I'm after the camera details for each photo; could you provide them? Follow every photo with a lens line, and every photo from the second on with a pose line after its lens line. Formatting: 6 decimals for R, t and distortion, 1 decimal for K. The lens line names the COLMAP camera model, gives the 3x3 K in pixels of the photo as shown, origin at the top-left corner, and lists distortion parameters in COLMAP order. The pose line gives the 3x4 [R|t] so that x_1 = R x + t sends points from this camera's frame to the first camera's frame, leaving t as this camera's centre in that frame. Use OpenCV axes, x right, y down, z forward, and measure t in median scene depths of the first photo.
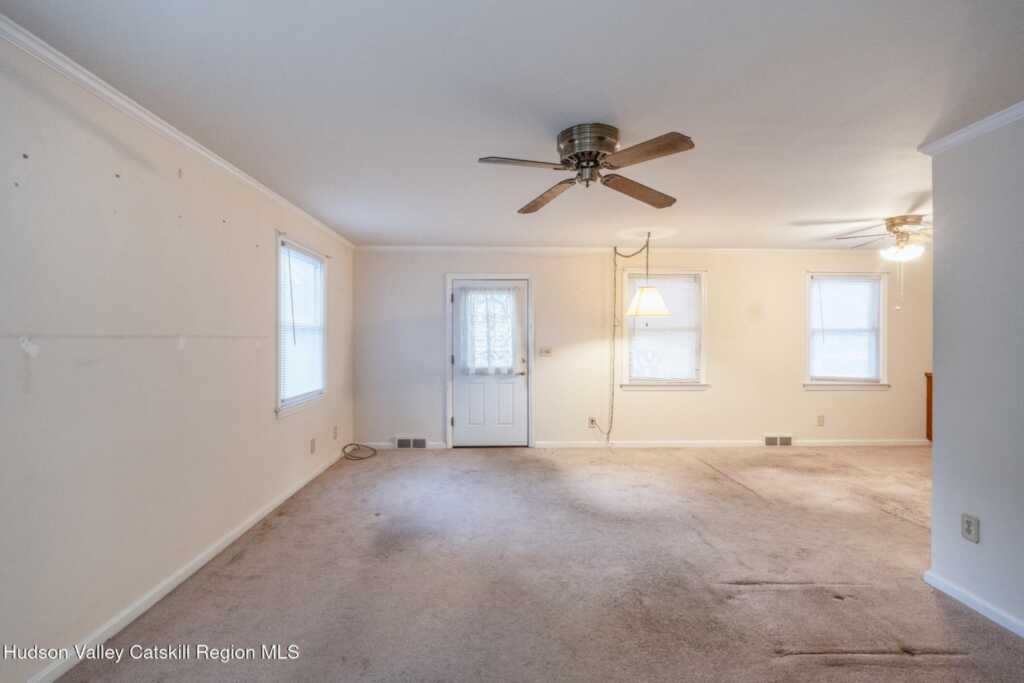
lens RADIAL K [[460.1, 0, 512.0], [0, 460.1, 341.5], [0, 0, 1]] dist [0.002220, 0.000162]
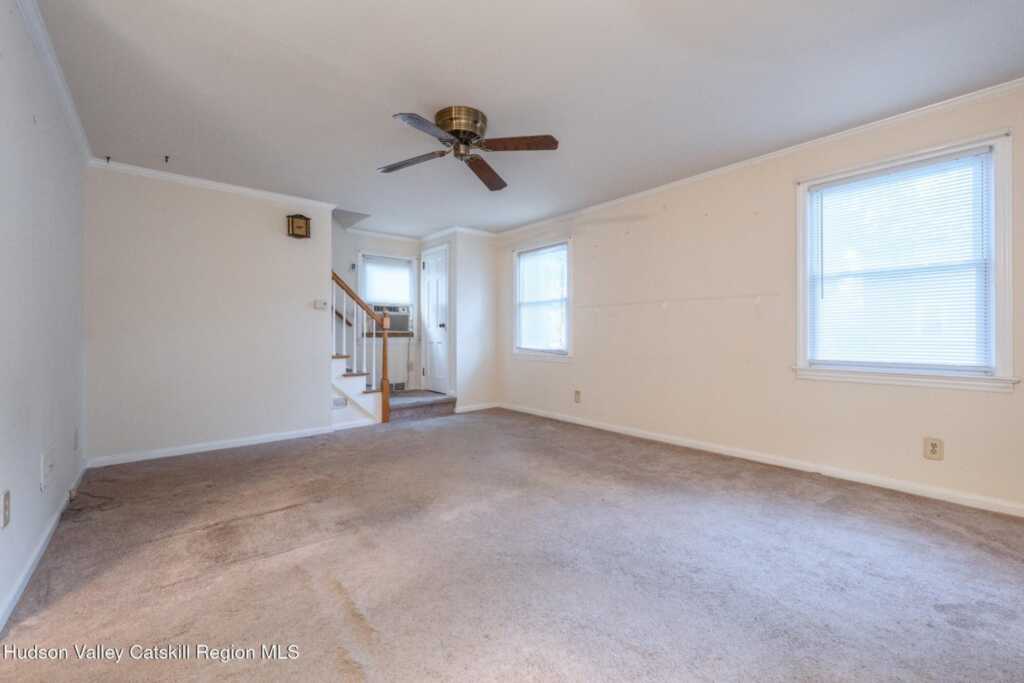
lens RADIAL K [[422.7, 0, 516.0], [0, 422.7, 332.0], [0, 0, 1]] dist [0.000281, -0.000165]
pose [[-0.778866, -0.008829, -0.627129, 0.326301], [-0.009137, 0.999955, -0.002729, 0.051546], [0.627124, 0.003605, -0.778911, 0.866139]]
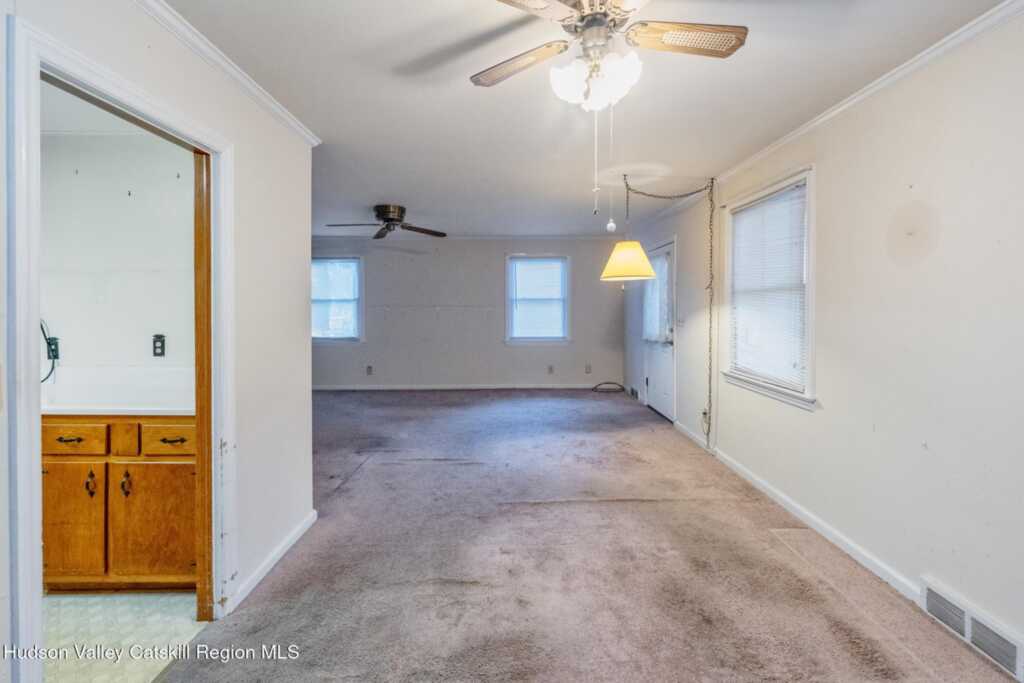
lens RADIAL K [[430.7, 0, 511.3], [0, 430.7, 309.6], [0, 0, 1]] dist [-0.000194, -0.000101]
pose [[-0.031722, 0.007146, -0.999471, 0.915259], [-0.004236, 0.999965, 0.007284, -0.005171], [0.999488, 0.004465, -0.031690, 0.713327]]
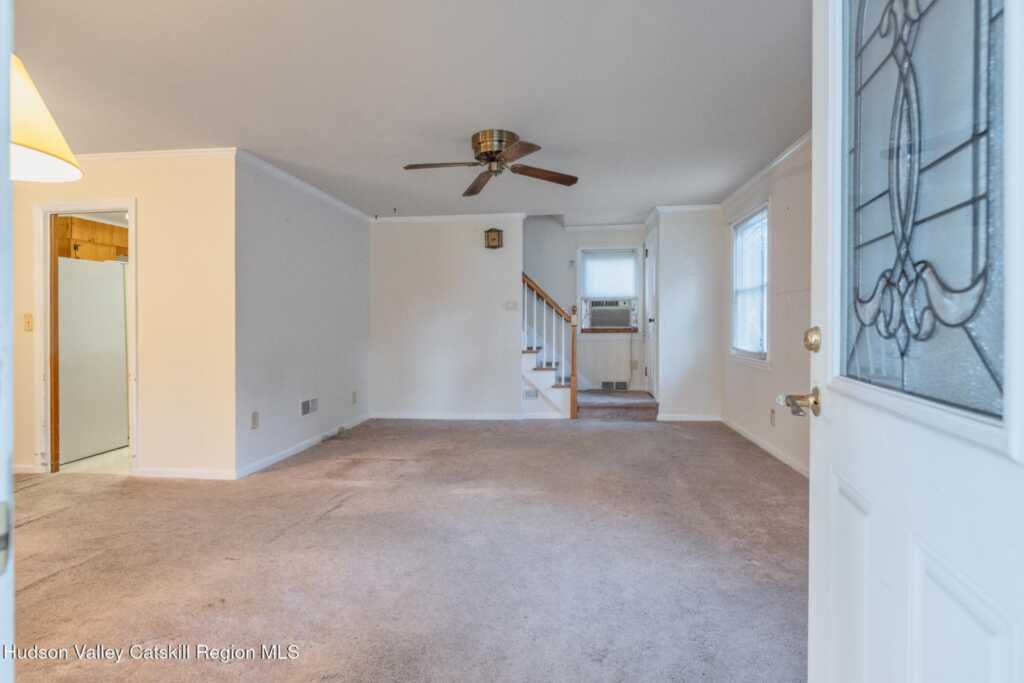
lens RADIAL K [[505.1, 0, 512.2], [0, 505.1, 327.5], [0, 0, 1]] dist [0.002533, -0.000082]
pose [[-0.989721, -0.000957, 0.143007, -0.041062], [0.000917, 0.999915, 0.013040, 0.034915], [-0.143007, 0.013037, -0.989636, 1.074665]]
